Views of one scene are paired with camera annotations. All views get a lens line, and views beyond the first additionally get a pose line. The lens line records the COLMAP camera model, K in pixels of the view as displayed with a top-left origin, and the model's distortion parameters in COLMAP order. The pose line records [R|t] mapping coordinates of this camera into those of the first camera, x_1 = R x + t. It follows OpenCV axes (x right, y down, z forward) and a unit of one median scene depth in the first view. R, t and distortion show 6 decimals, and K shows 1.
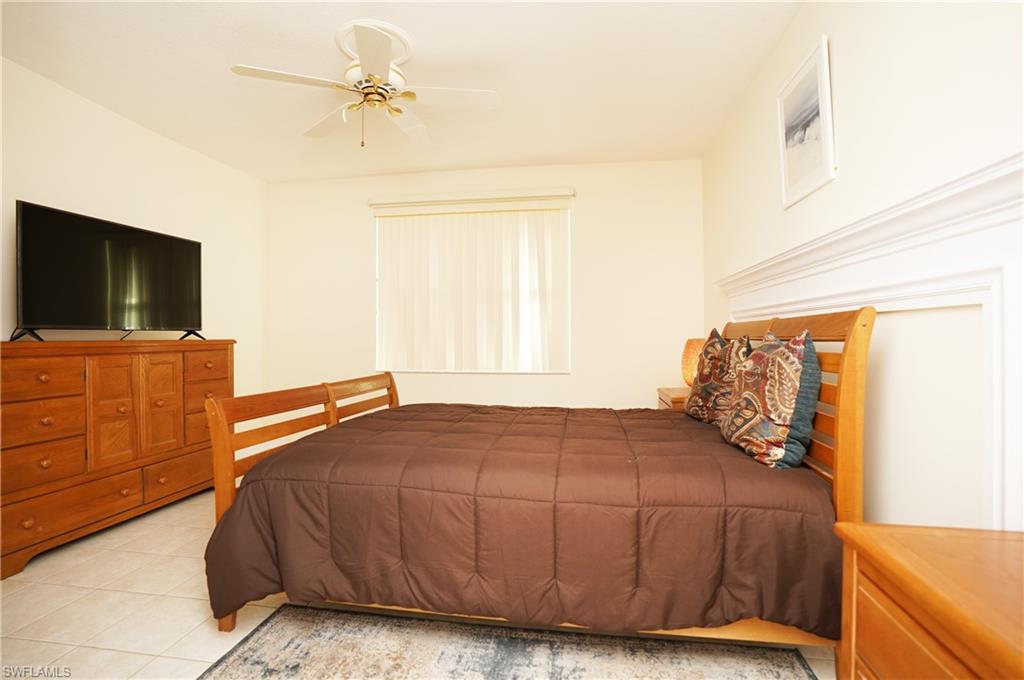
lens RADIAL K [[475.6, 0, 515.9], [0, 475.6, 337.4], [0, 0, 1]] dist [-0.071362, 0.028610]
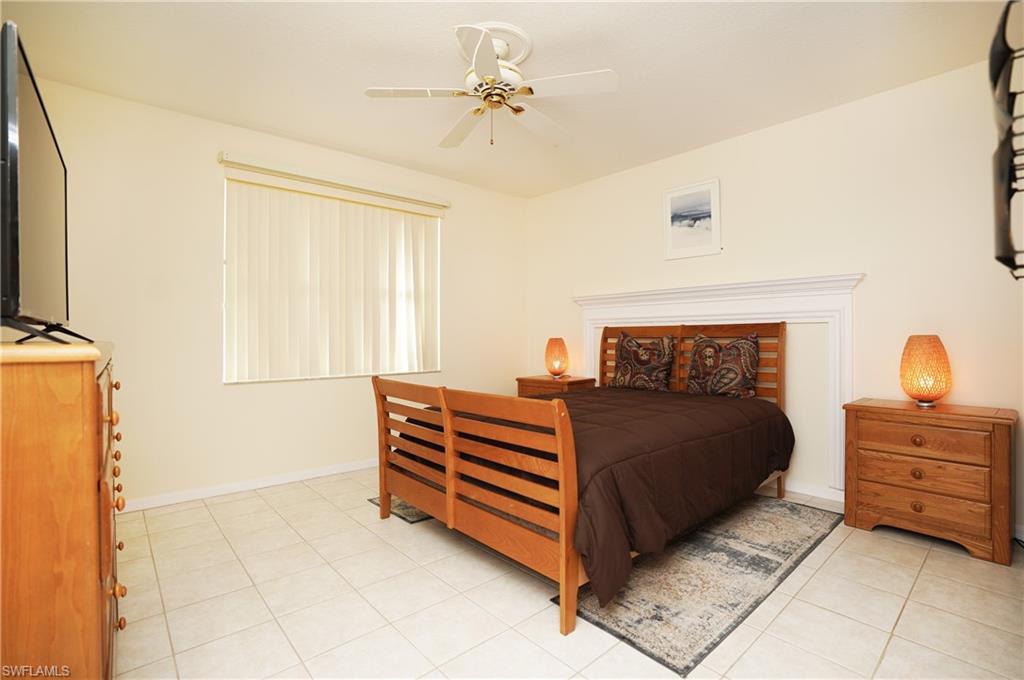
lens RADIAL K [[473.7, 0, 515.9], [0, 473.7, 337.3], [0, 0, 1]] dist [-0.075707, 0.032215]
pose [[0.637696, -0.001572, 0.770286, -1.108796], [0.006206, 0.999976, -0.003097, 0.006037], [-0.770263, 0.006755, 0.637691, 0.338916]]
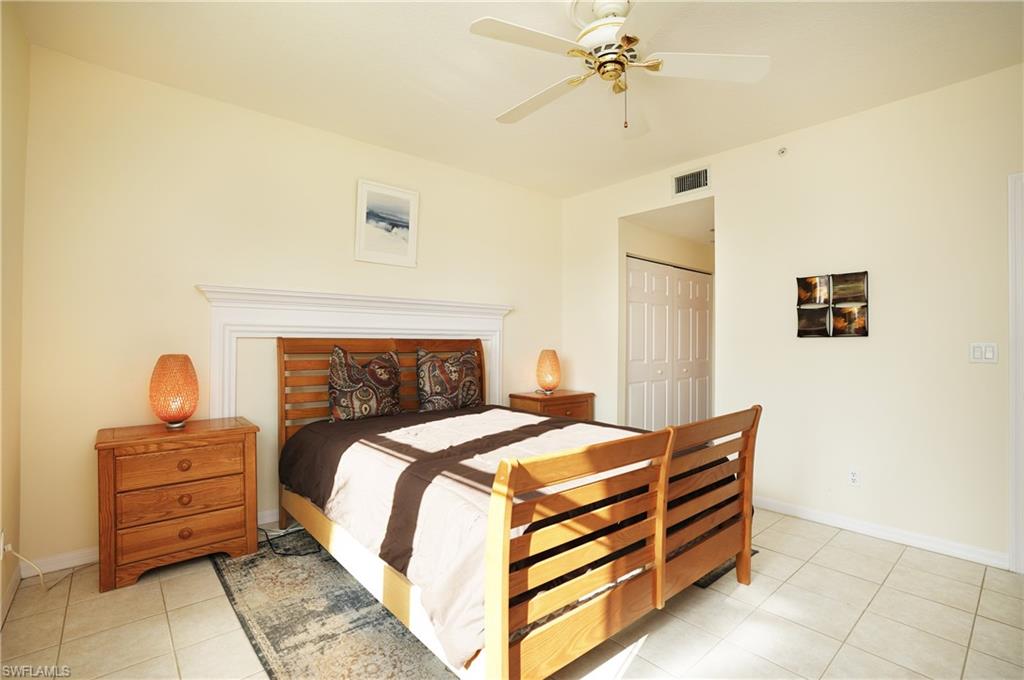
lens RADIAL K [[475.6, 0, 515.9], [0, 475.6, 337.4], [0, 0, 1]] dist [-0.071362, 0.028610]
pose [[-0.761802, 0.004154, 0.647796, -0.745493], [-0.002109, 0.999958, -0.008891, -0.029539], [-0.647806, -0.008139, -0.761762, 1.817096]]
